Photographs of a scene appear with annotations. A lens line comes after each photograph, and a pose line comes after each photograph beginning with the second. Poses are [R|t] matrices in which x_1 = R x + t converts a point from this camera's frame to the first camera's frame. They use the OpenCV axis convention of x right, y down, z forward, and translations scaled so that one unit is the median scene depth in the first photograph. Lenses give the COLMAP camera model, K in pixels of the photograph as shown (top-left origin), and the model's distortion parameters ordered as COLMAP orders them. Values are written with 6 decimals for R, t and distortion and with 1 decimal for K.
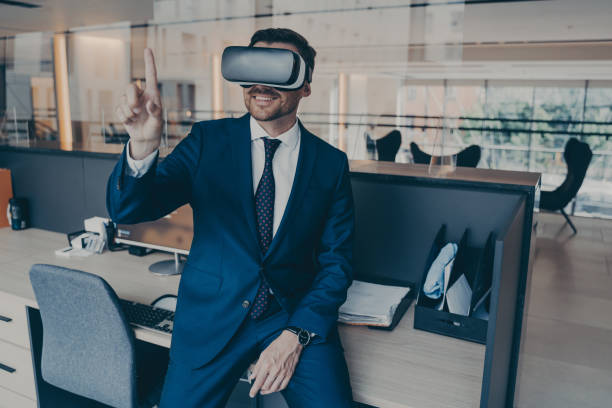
lens RADIAL K [[533.1, 0, 306.0], [0, 533.1, 204.0], [0, 0, 1]] dist [-0.036951, 0.000170]
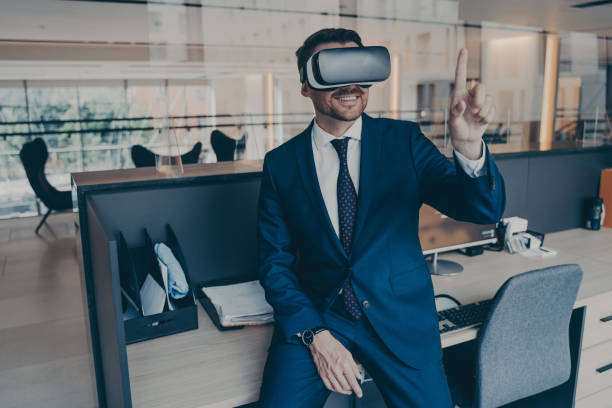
lens RADIAL K [[533.1, 0, 306.0], [0, 533.1, 204.0], [0, 0, 1]] dist [-0.036951, 0.000170]
pose [[0.575967, -0.181182, 0.797142, -0.518439], [0.181169, 0.979172, 0.091654, -0.059582], [-0.797145, 0.091628, 0.596795, 0.262204]]
